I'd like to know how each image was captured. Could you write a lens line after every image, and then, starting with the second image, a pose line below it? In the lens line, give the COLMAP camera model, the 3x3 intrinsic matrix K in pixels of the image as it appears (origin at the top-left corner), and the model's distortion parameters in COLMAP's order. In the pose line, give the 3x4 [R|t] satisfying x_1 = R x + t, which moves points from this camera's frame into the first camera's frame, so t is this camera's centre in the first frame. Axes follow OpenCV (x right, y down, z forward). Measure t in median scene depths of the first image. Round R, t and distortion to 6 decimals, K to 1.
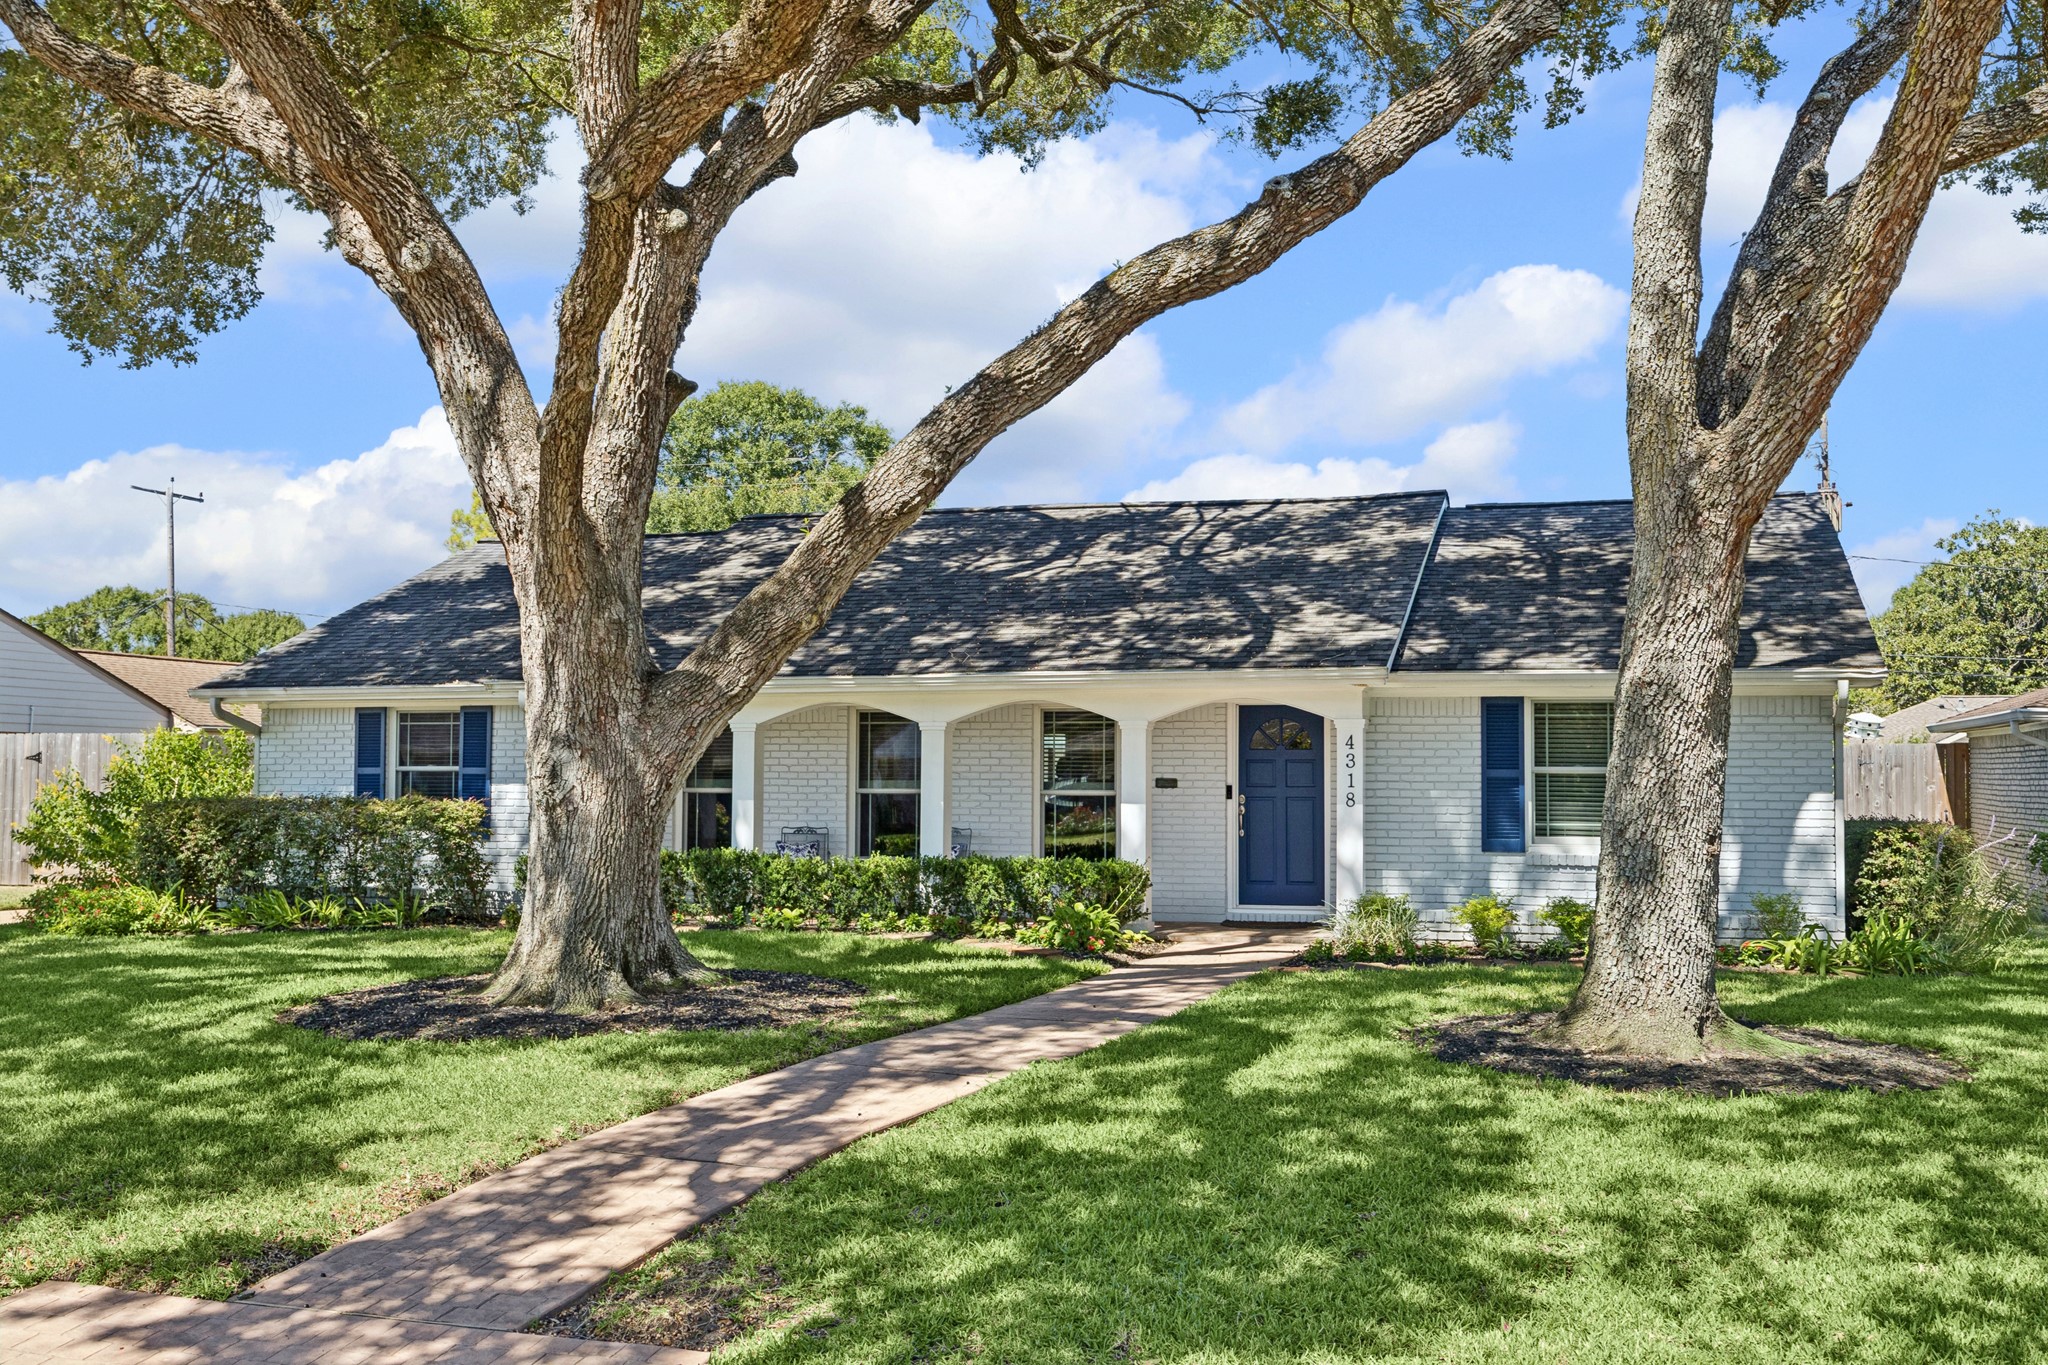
lens RADIAL K [[1840.5, 0, 1047.8], [0, 1840.5, 588.7], [0, 0, 1]] dist [0.007778, 0.012144]
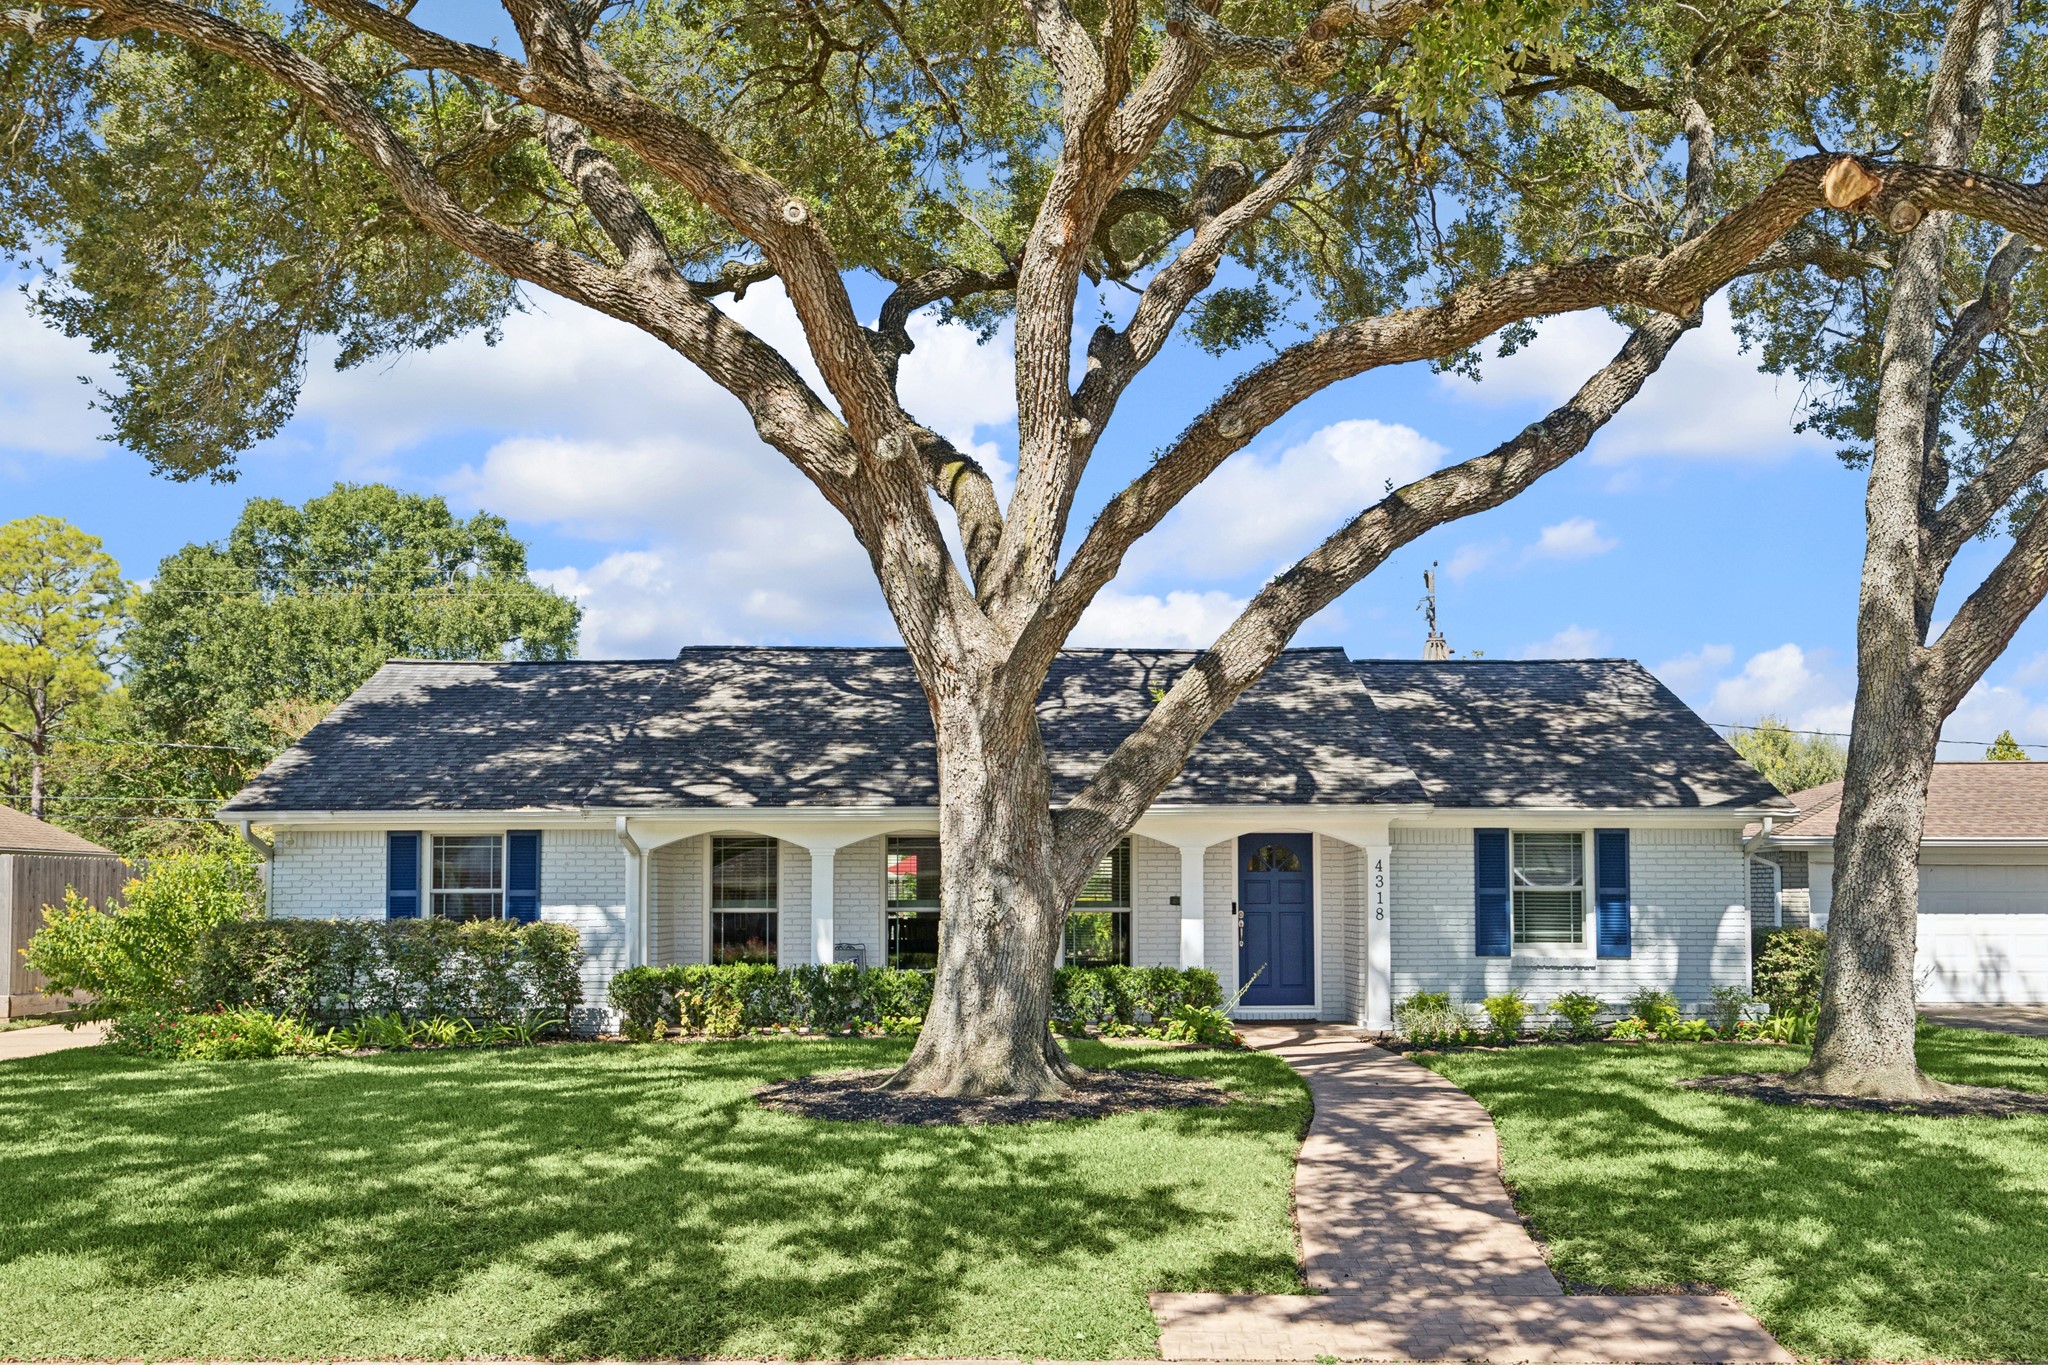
lens RADIAL K [[1840.5, 0, 1037.4], [0, 1840.5, 668.8], [0, 0, 1]] dist [0.007778, 0.012144]
pose [[0.958933, 0.029034, 0.282141, -0.389657], [-0.023788, 0.999475, -0.022003, -0.012807], [-0.282632, 0.014388, 0.959121, -0.086187]]
